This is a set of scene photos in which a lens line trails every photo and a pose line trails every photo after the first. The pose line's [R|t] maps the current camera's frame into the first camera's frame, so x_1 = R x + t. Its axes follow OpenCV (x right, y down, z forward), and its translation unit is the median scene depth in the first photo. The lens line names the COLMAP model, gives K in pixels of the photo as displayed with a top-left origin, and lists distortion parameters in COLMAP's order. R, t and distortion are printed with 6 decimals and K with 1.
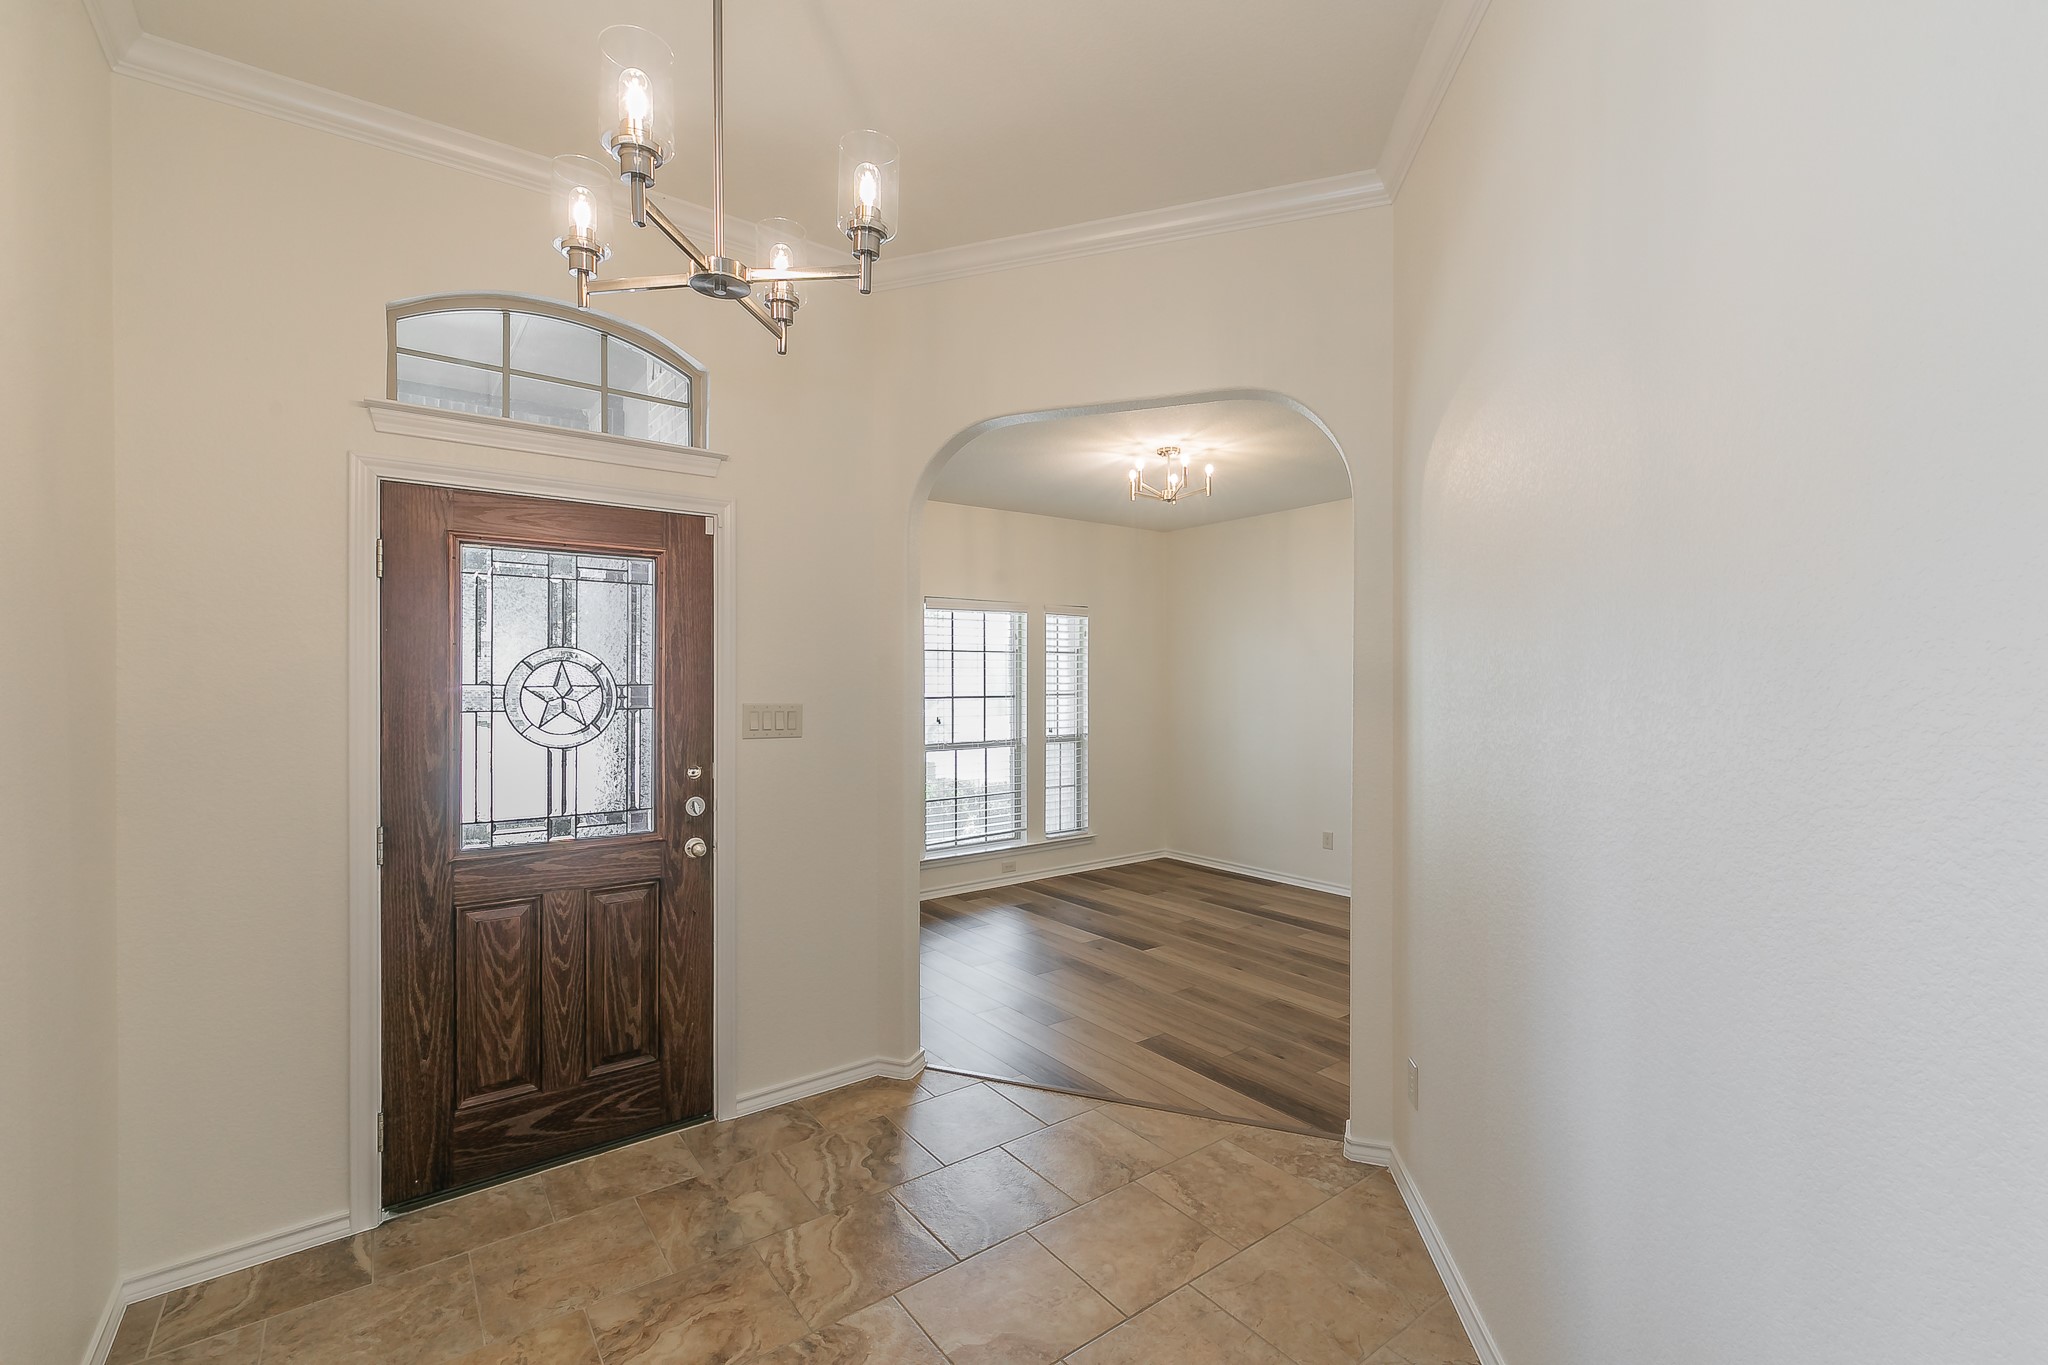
lens RADIAL K [[885.9, 0, 1024.0], [0, 885.9, 682.5], [0, 0, 1]] dist [-0.000428, -0.000171]
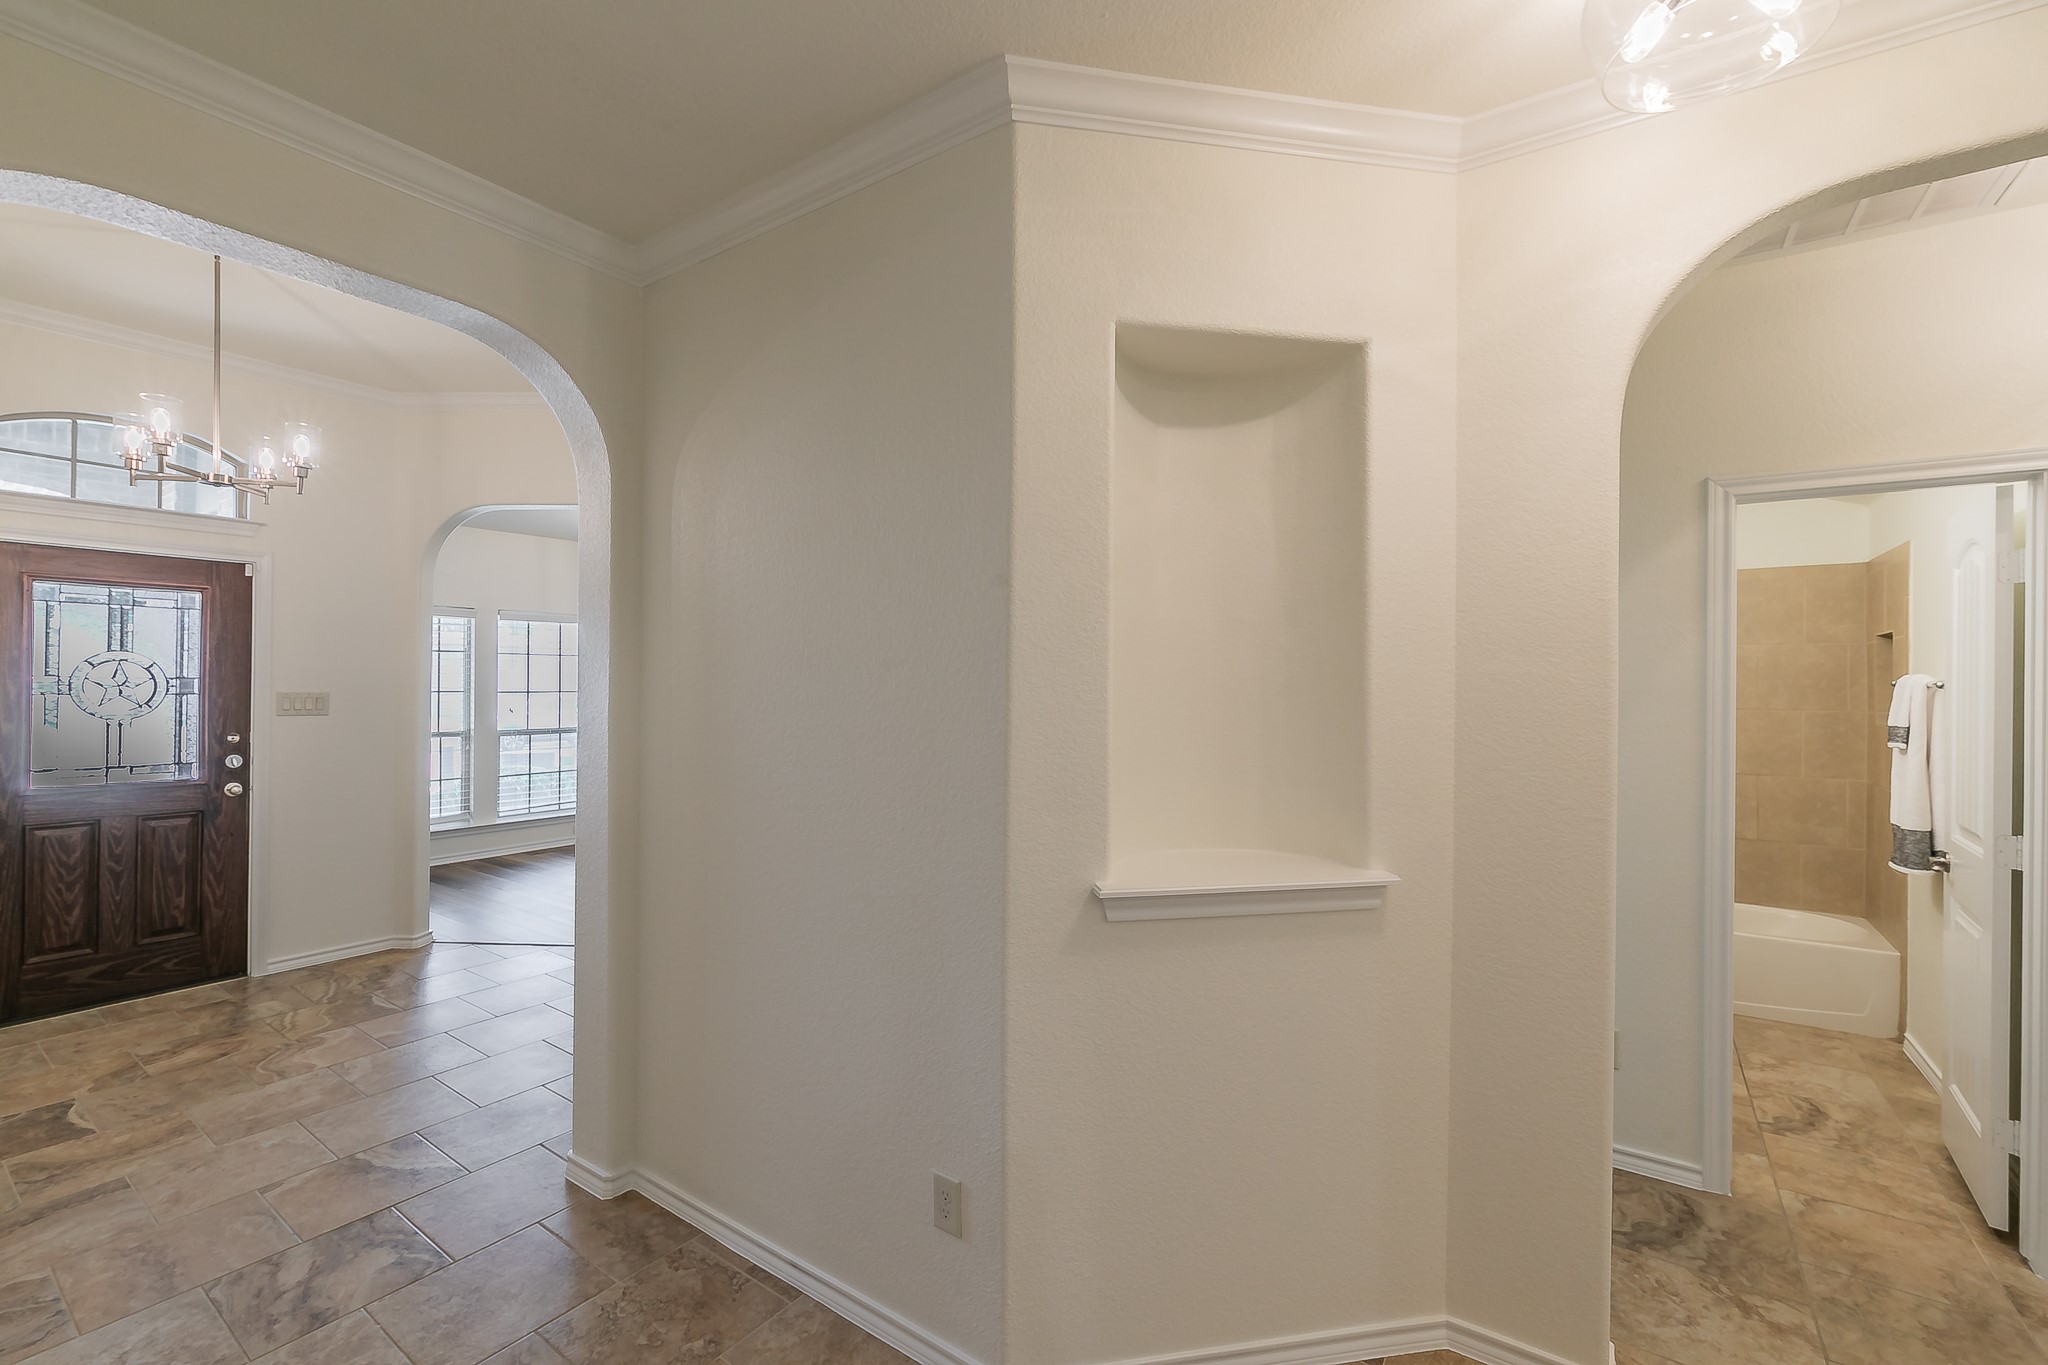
lens RADIAL K [[873.2, 0, 1028.6], [0, 873.2, 679.8], [0, 0, 1]] dist [-0.002072, -0.000225]
pose [[0.948872, 0.009698, 0.315512, 0.436094], [-0.007935, 0.999945, -0.006871, 0.004603], [-0.315562, 0.004016, 0.948897, -0.813359]]
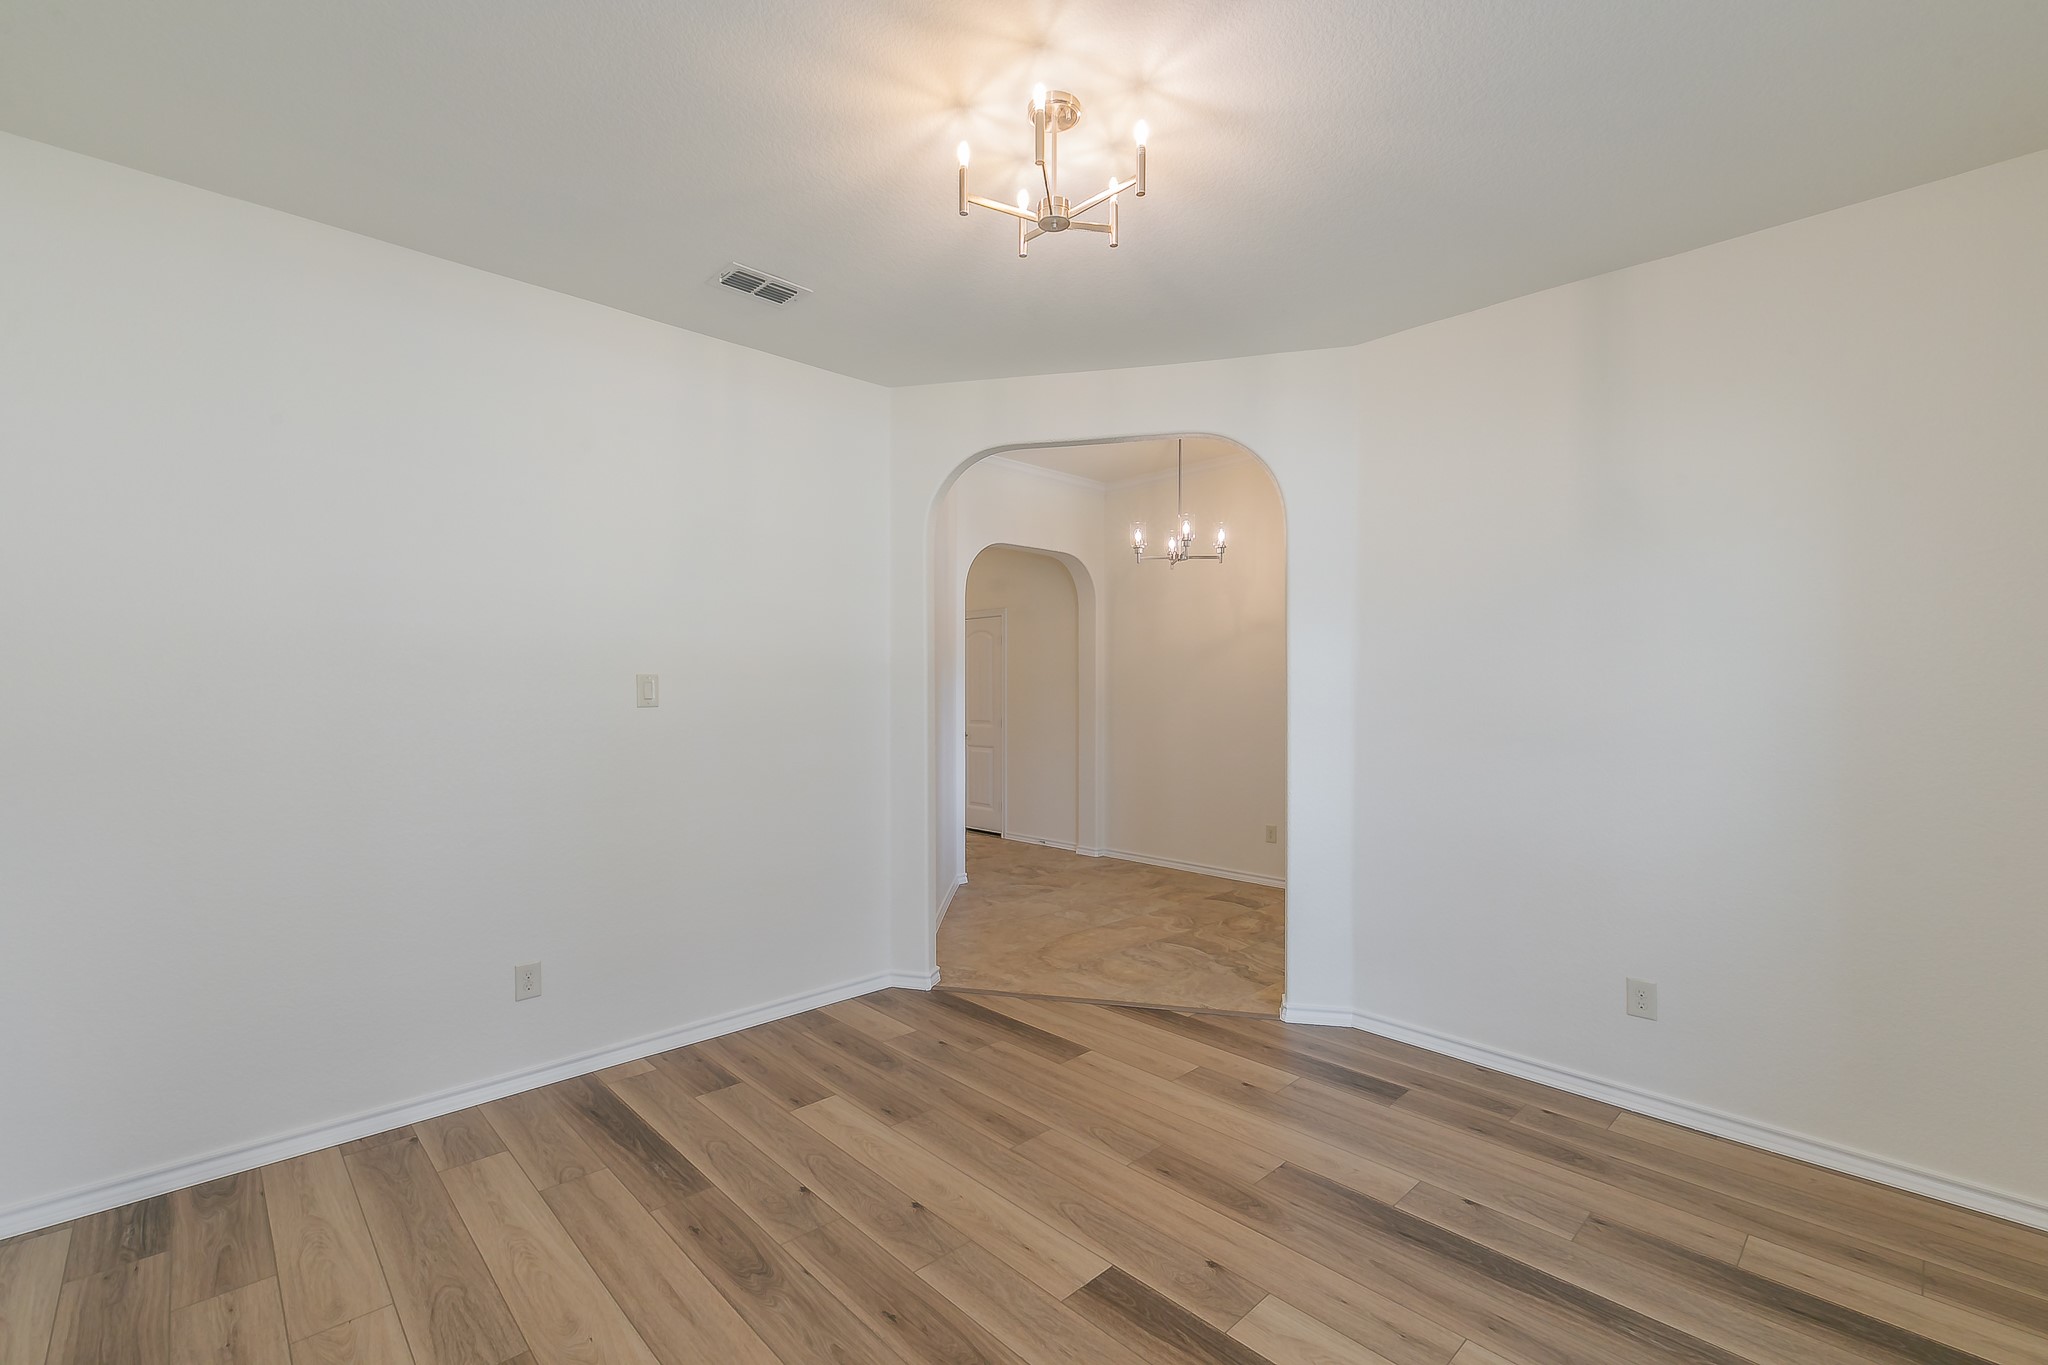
lens RADIAL K [[896.4, 0, 1034.4], [0, 896.4, 691.3], [0, 0, 1]] dist [0.000799, 0.000263]
pose [[-0.991195, -0.000619, -0.132413, 0.395416], [-0.001436, 0.999981, 0.006070, 0.039702], [0.132406, 0.006207, -0.991176, 2.453103]]
